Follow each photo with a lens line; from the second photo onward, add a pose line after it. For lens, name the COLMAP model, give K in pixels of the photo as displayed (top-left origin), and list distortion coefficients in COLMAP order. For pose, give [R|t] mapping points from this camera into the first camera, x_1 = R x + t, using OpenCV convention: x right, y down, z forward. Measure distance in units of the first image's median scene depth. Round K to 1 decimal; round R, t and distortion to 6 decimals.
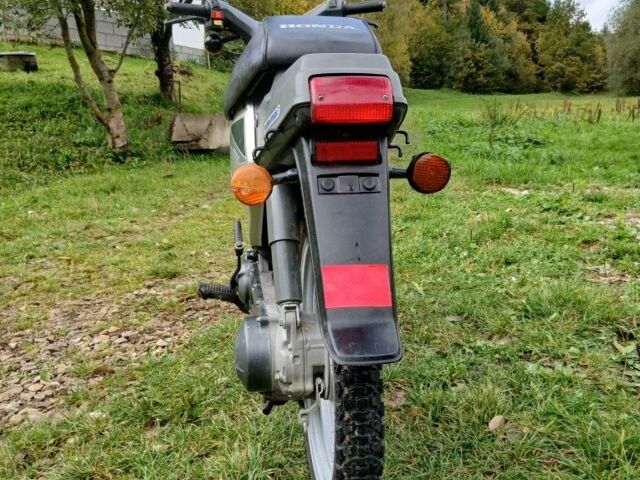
lens RADIAL K [[660.0, 0, 320.0], [0, 660.0, 240.0], [0, 0, 1]] dist [0.143699, -0.298480]
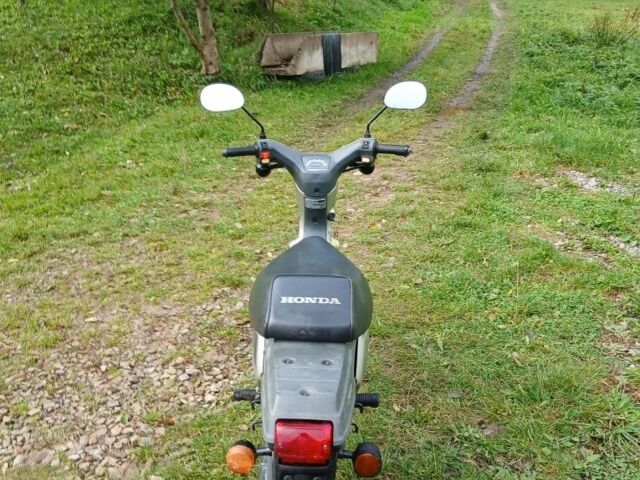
lens RADIAL K [[653.2, 0, 320.0], [0, 653.2, 240.0], [0, 0, 1]] dist [0.142610, -0.274732]
pose [[0.986955, 0.095794, -0.129396, 0.076659], [-0.066920, 0.975094, 0.211454, -0.325731], [0.146430, -0.200036, 0.968785, -0.096918]]
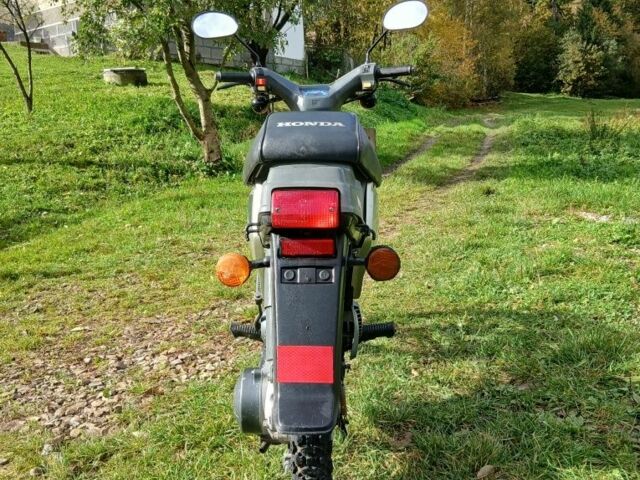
lens RADIAL K [[660.0, 0, 320.0], [0, 660.0, 240.0], [0, 0, 1]] dist [0.143699, -0.298480]
pose [[0.988212, 0.029617, -0.150203, 0.087651], [-0.029879, 0.999553, 0.000508, -0.053478], [0.150151, 0.003986, 0.988655, -0.063001]]
